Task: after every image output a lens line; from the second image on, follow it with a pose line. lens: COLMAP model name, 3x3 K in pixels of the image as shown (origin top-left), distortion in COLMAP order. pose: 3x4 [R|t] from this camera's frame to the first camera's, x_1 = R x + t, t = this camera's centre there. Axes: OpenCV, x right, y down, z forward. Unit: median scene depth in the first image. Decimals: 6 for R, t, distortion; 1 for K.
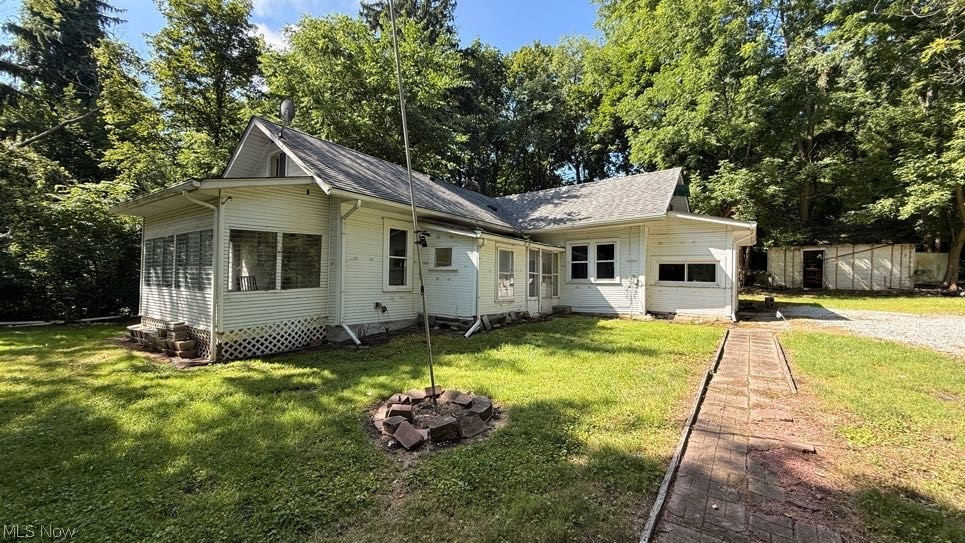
lens RADIAL K [[384.9, 0, 479.6], [0, 384.9, 268.6], [0, 0, 1]] dist [0.001284, 0.000151]
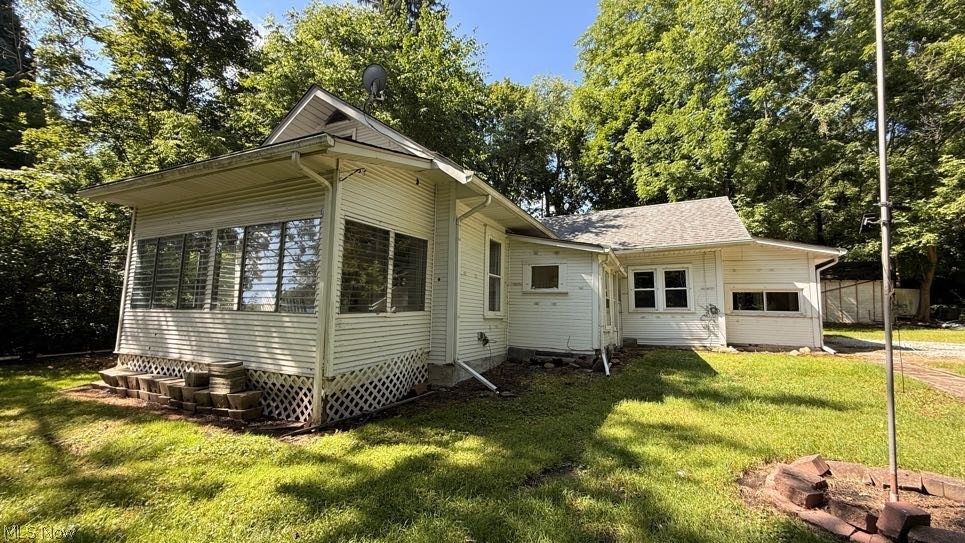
lens RADIAL K [[384.9, 0, 479.6], [0, 384.9, 268.6], [0, 0, 1]] dist [0.001284, 0.000151]
pose [[0.983435, 0.028854, 0.178949, -0.327410], [-0.012646, 0.995765, -0.091061, 0.024862], [-0.180819, 0.087290, 0.979635, 0.189635]]
